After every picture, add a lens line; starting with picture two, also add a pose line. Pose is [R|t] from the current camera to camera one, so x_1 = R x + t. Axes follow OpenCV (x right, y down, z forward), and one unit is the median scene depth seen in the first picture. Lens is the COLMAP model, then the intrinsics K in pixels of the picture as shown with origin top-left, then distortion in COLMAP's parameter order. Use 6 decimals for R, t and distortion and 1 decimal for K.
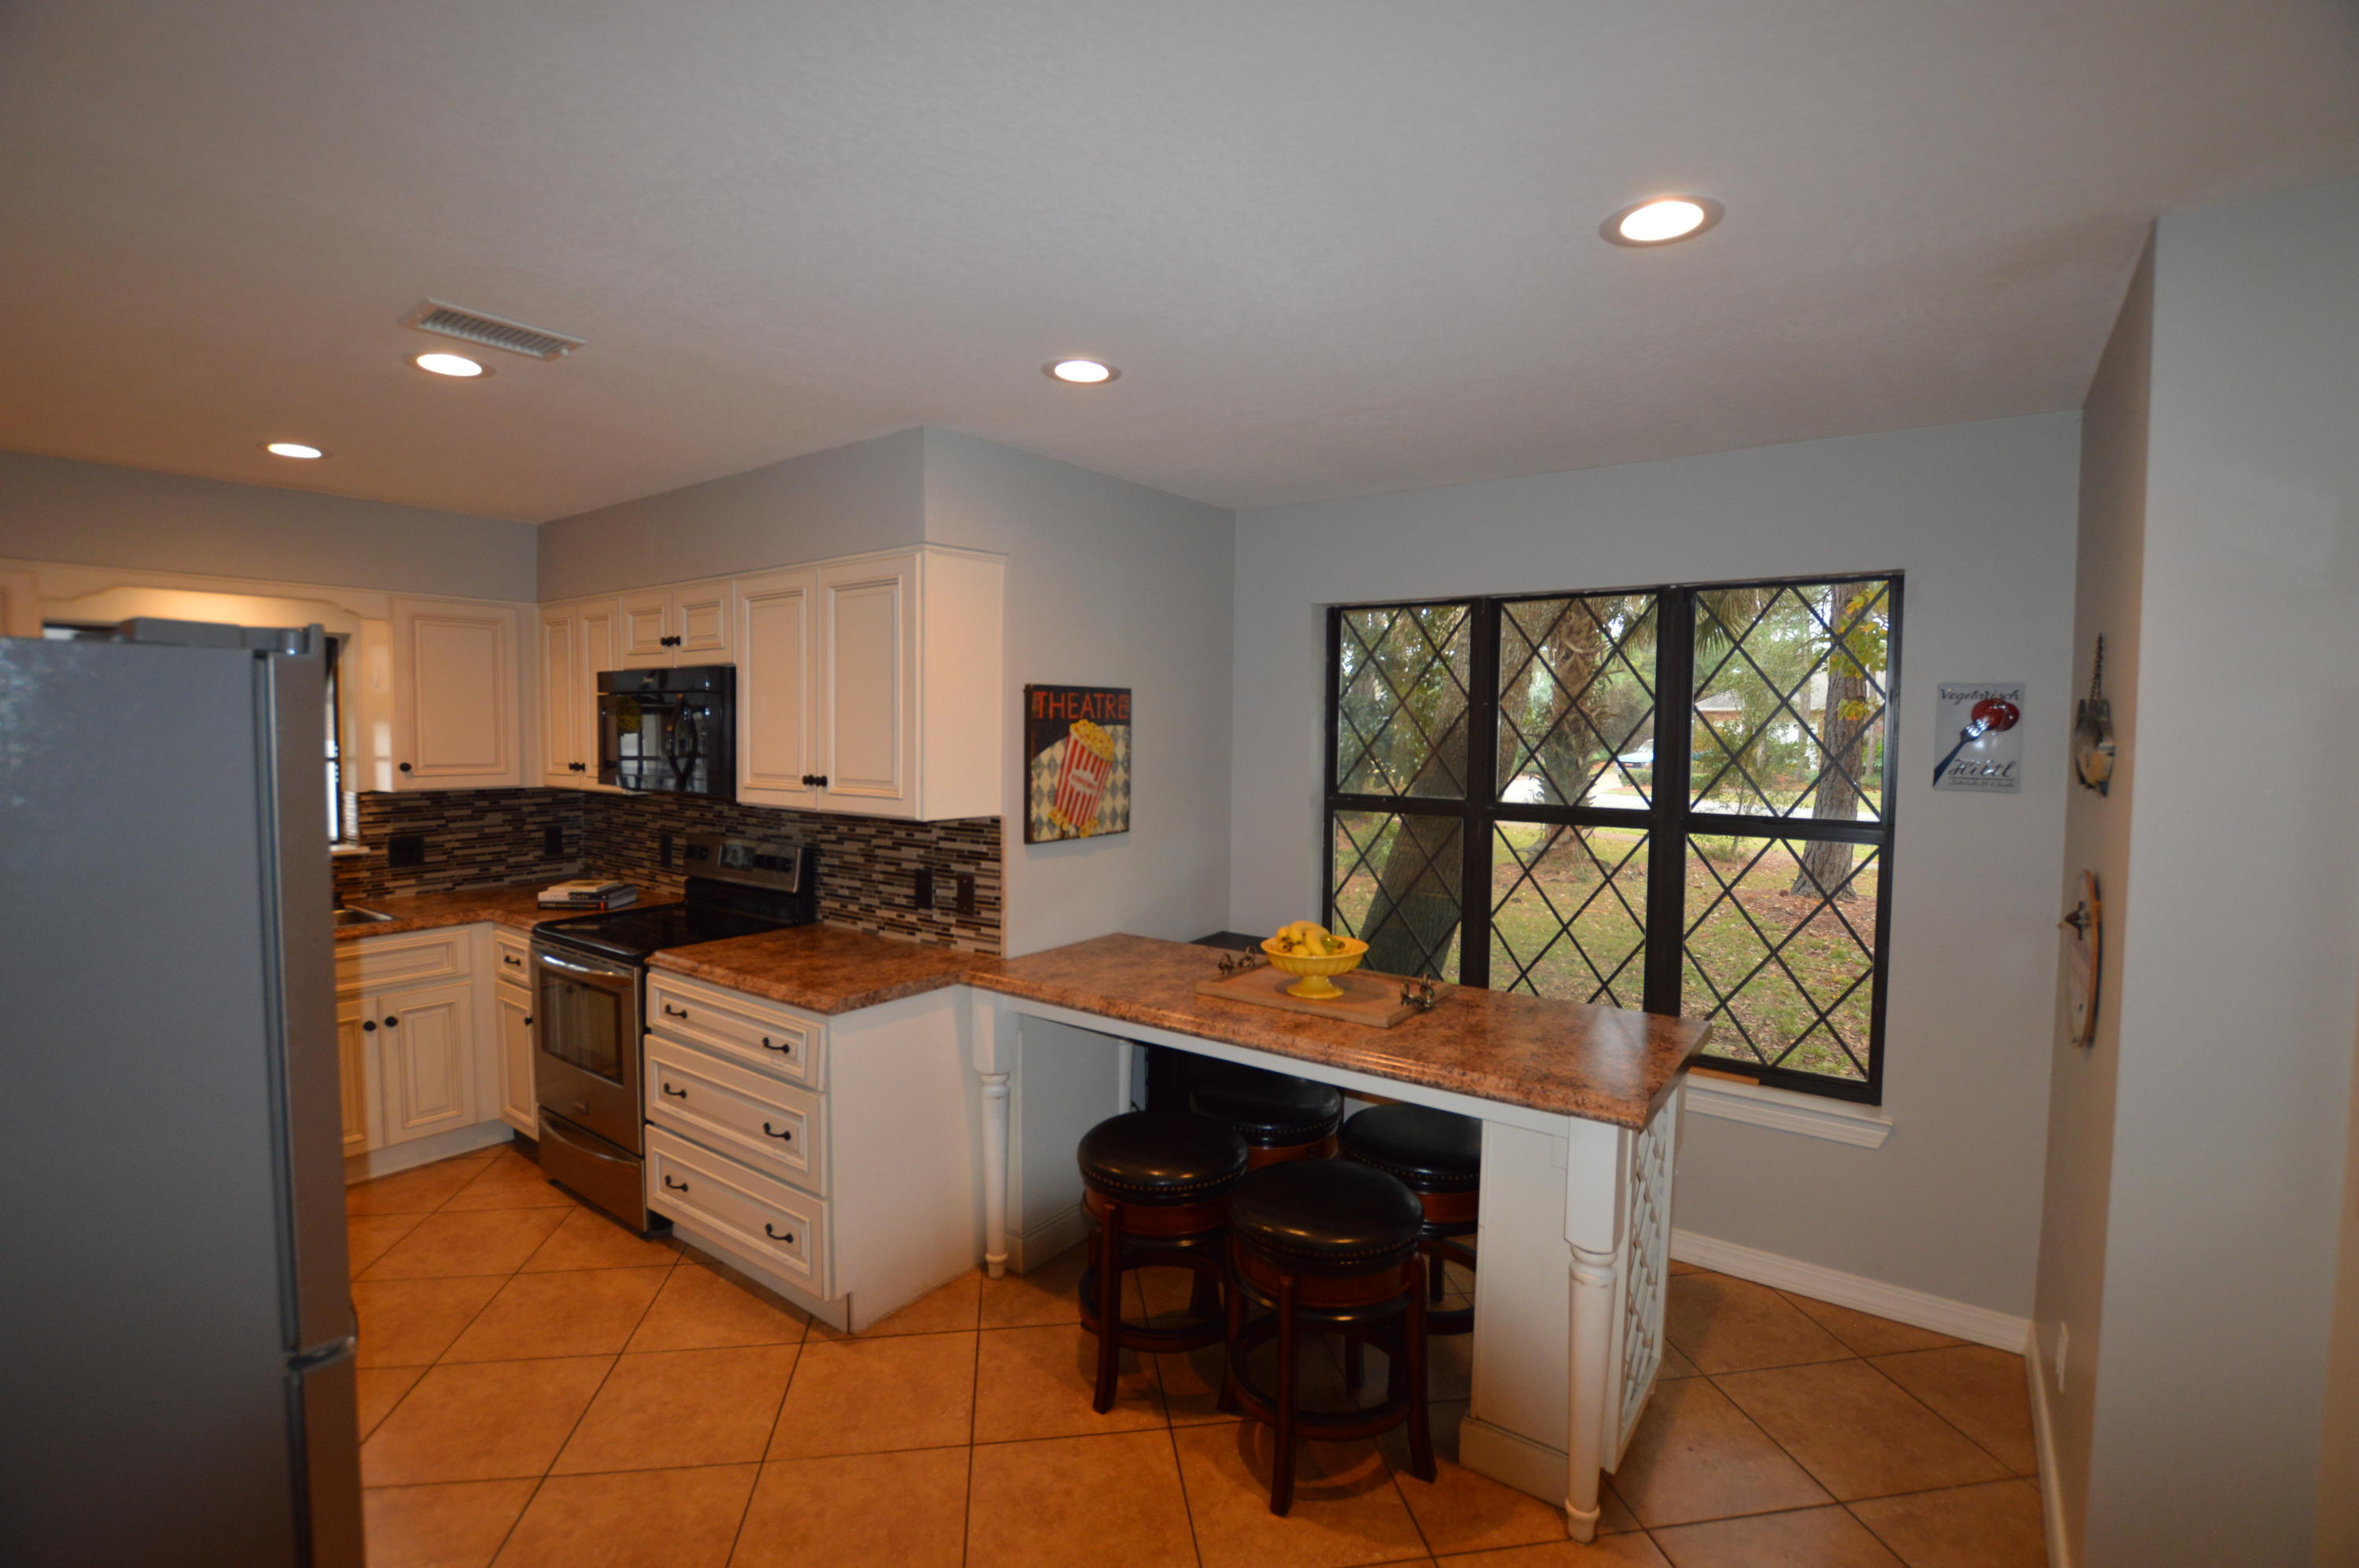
lens RADIAL K [[1051.6, 0, 1196.4], [0, 1051.6, 730.4], [0, 0, 1]] dist [-0.033142, 0.000031]
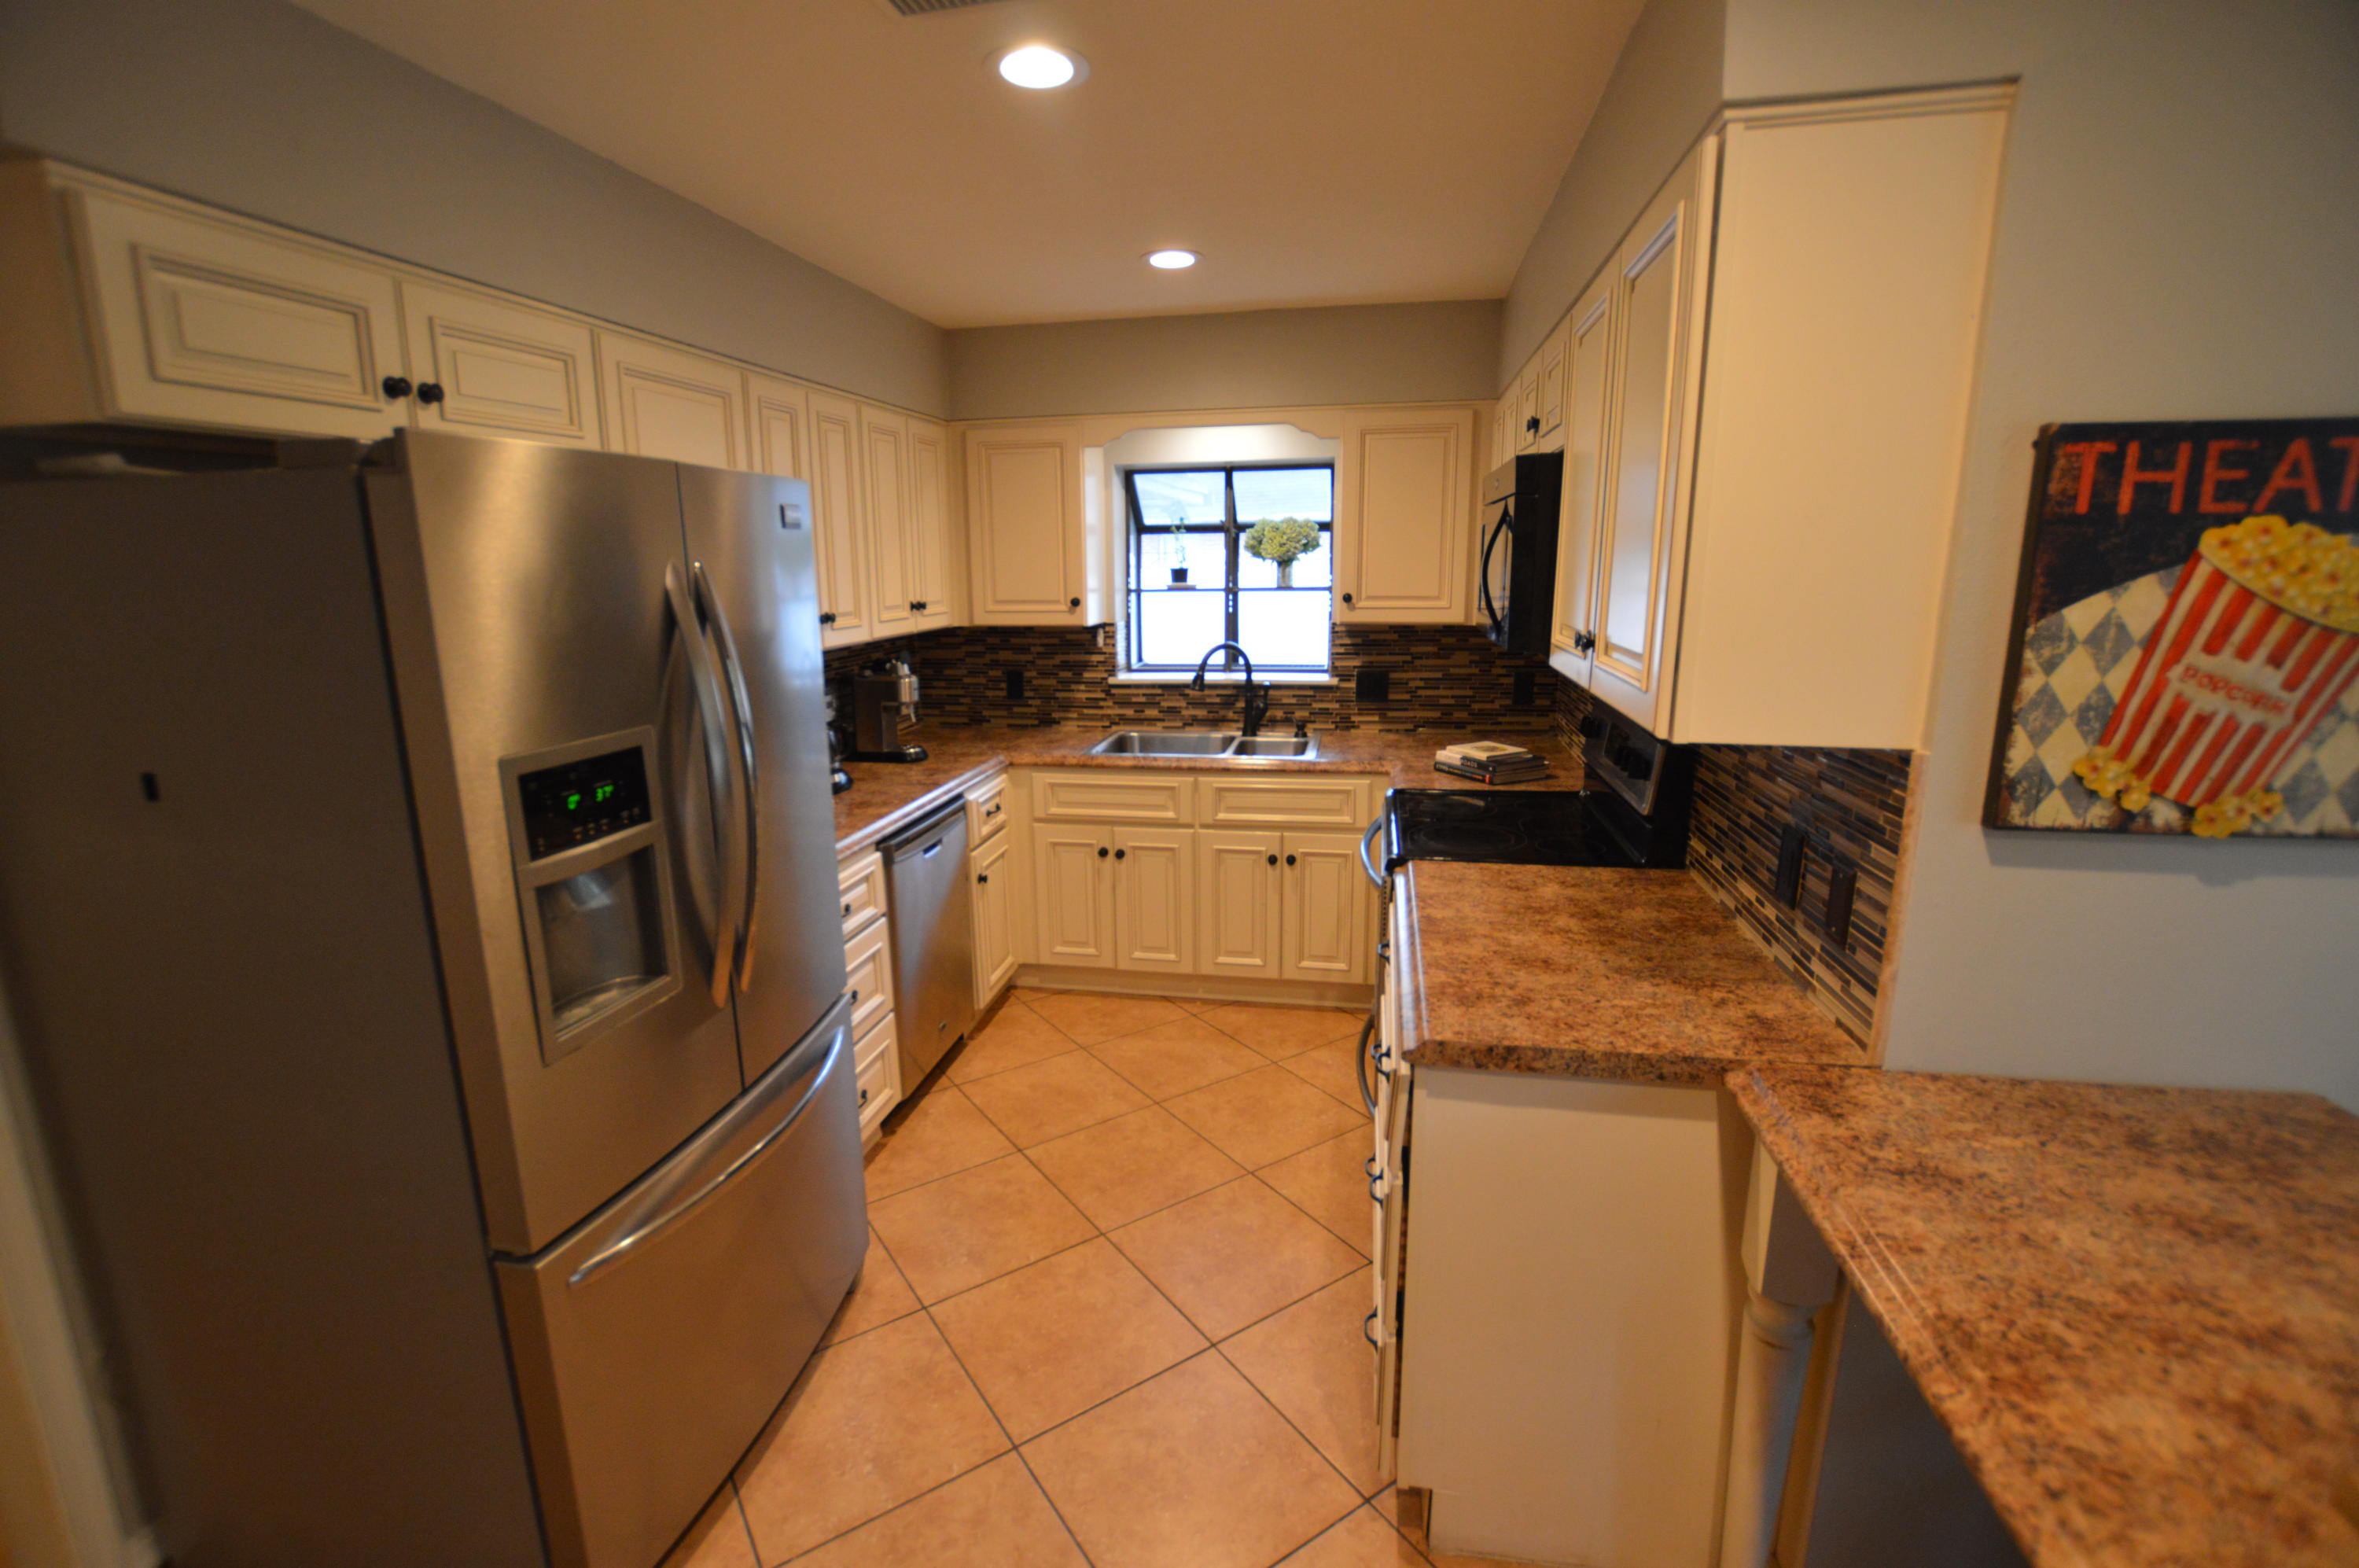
lens RADIAL K [[1051.6, 0, 1179.3], [0, 1051.6, 773.9], [0, 0, 1]] dist [-0.033142, 0.000031]
pose [[0.407794, 0.173065, -0.896523, 0.064503], [0.013267, 0.980646, 0.195338, 0.004127], [0.912978, -0.091551, 0.397605, 0.523354]]
